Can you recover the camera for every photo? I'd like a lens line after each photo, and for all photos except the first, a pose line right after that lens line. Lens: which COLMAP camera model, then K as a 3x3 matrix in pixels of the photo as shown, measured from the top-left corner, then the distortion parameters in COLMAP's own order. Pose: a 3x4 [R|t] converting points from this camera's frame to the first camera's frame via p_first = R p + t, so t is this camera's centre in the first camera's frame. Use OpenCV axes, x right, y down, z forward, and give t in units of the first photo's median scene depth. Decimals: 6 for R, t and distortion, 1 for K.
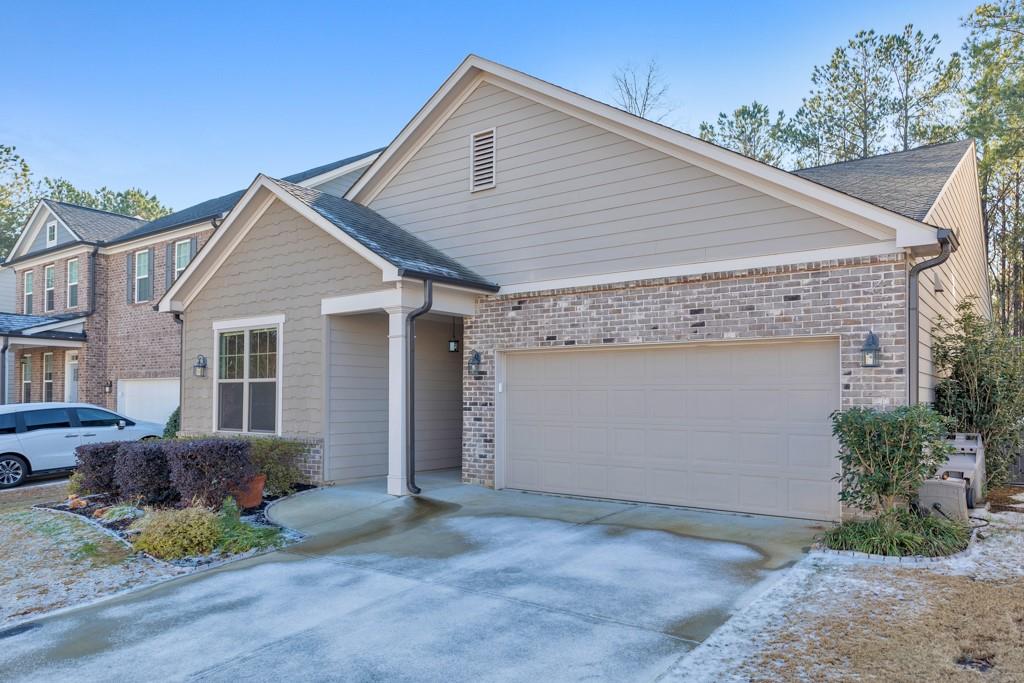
lens RADIAL K [[707.0, 0, 509.8], [0, 707.0, 384.0], [0, 0, 1]] dist [0.008400, 0.002517]
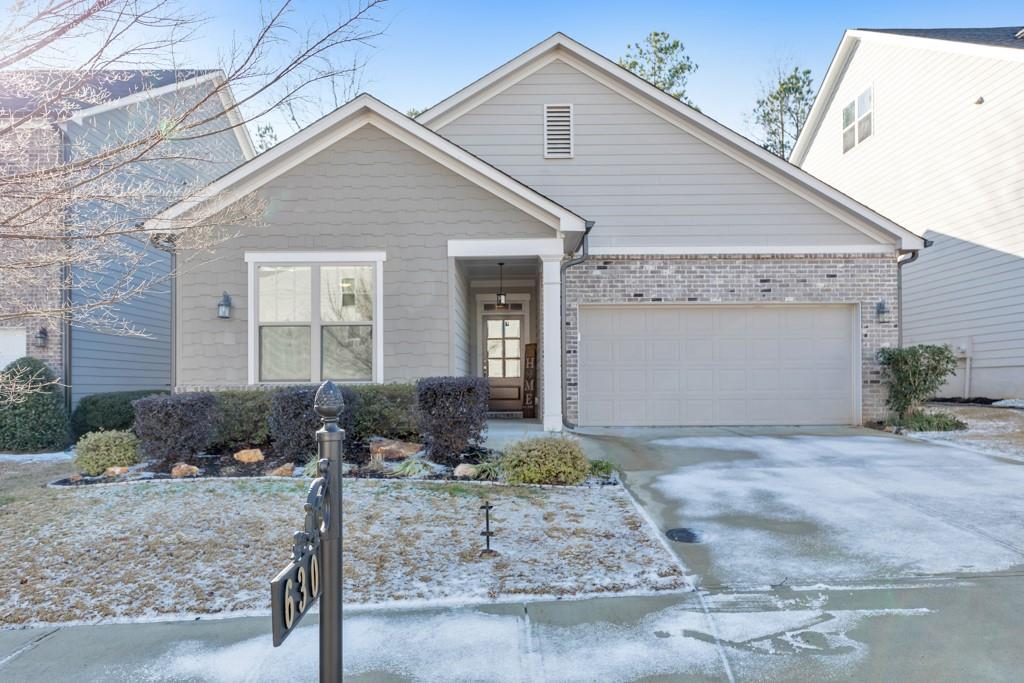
lens RADIAL K [[707.0, 0, 509.8], [0, 707.0, 384.0], [0, 0, 1]] dist [0.008400, 0.002517]
pose [[0.798085, -0.006647, 0.602508, -0.868790], [-0.000847, 0.999926, 0.012153, 0.073509], [-0.602544, -0.010209, 0.798020, 0.183311]]
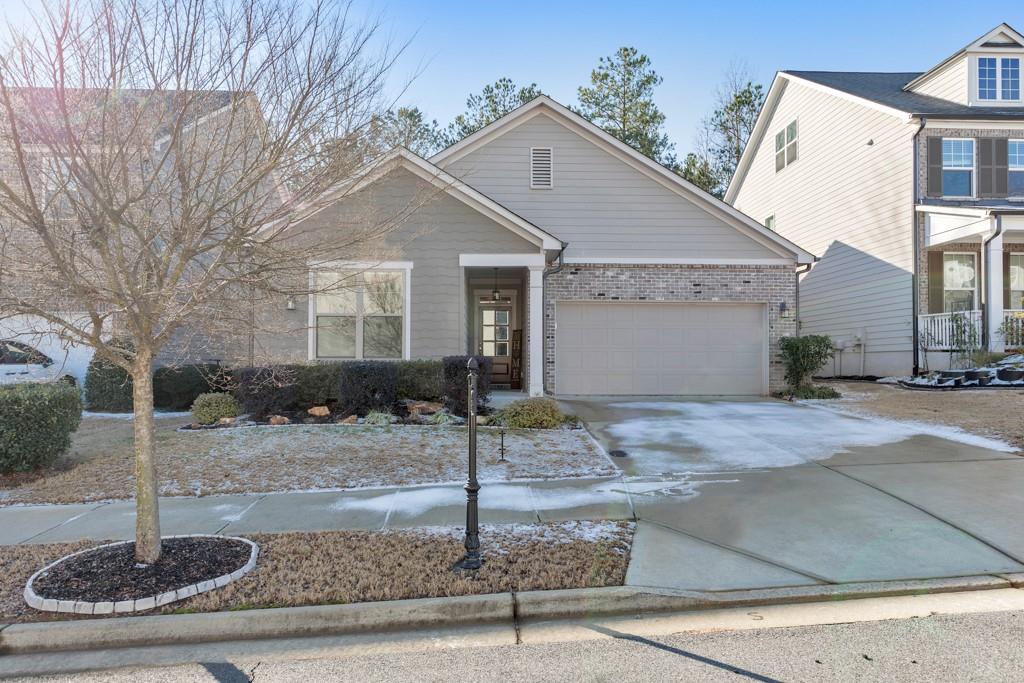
lens RADIAL K [[692.0, 0, 512.1], [0, 692.0, 360.5], [0, 0, 1]] dist [-0.002349, -0.000174]
pose [[0.774811, 0.002315, 0.632188, -1.103771], [-0.010173, 0.999909, 0.008807, 0.072083], [-0.632111, -0.013255, 0.774765, -0.064733]]
